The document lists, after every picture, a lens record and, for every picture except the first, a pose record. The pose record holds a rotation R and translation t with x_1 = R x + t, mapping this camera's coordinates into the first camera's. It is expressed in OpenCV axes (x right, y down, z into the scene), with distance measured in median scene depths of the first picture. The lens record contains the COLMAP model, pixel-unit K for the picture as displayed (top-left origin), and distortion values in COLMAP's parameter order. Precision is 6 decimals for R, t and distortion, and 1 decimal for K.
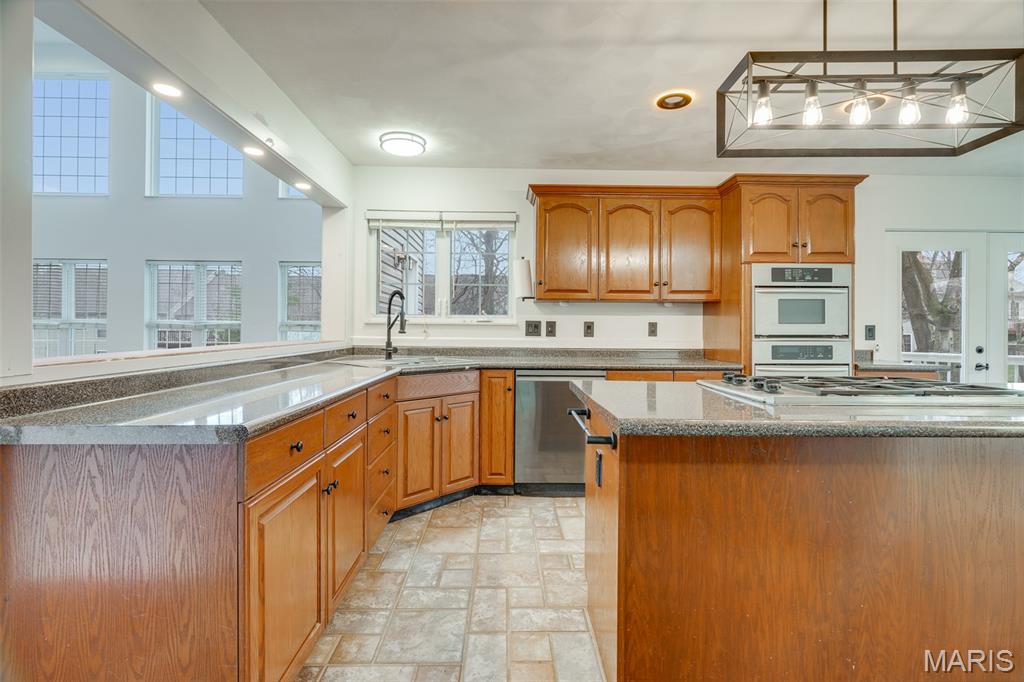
lens RADIAL K [[464.6, 0, 511.7], [0, 464.6, 327.1], [0, 0, 1]] dist [-0.003764, 0.000073]
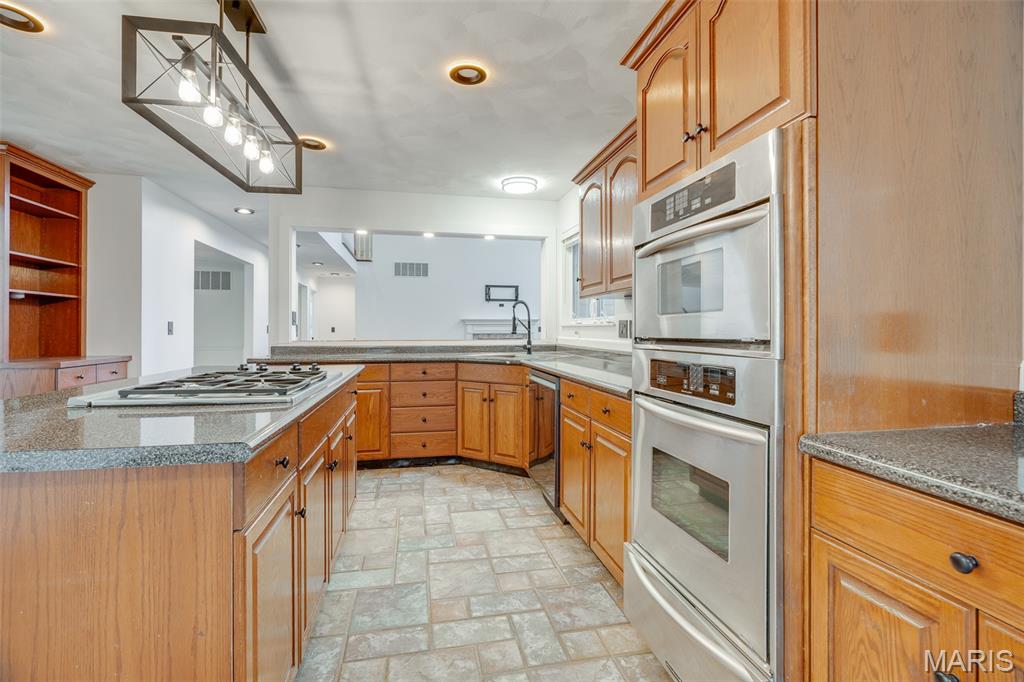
lens RADIAL K [[463.1, 0, 509.6], [0, 463.1, 331.6], [0, 0, 1]] dist [-0.000498, 0.000044]
pose [[0.189240, -0.003130, -0.981926, 1.021117], [0.004771, 0.999986, -0.002269, 0.010075], [0.981919, -0.004256, 0.189253, 0.749182]]
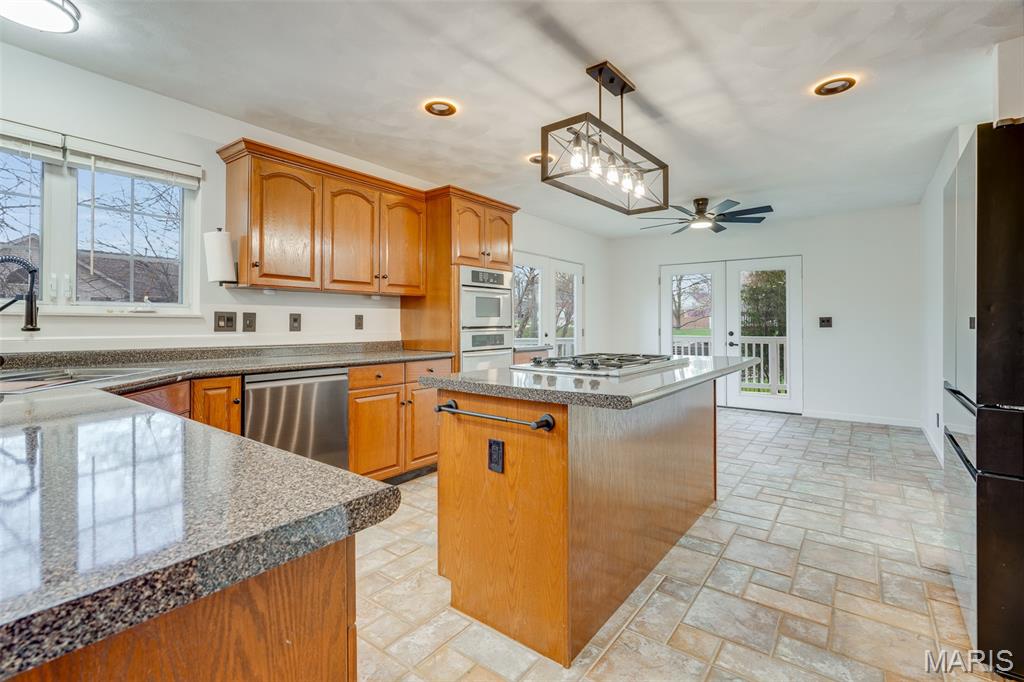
lens RADIAL K [[470.0, 0, 512.6], [0, 470.0, 318.0], [0, 0, 1]] dist [-0.003361, 0.000468]
pose [[0.619738, 0.002351, 0.784805, -0.322927], [-0.001205, 0.999997, -0.002044, -0.002745], [-0.784808, 0.000321, 0.619739, 0.165372]]
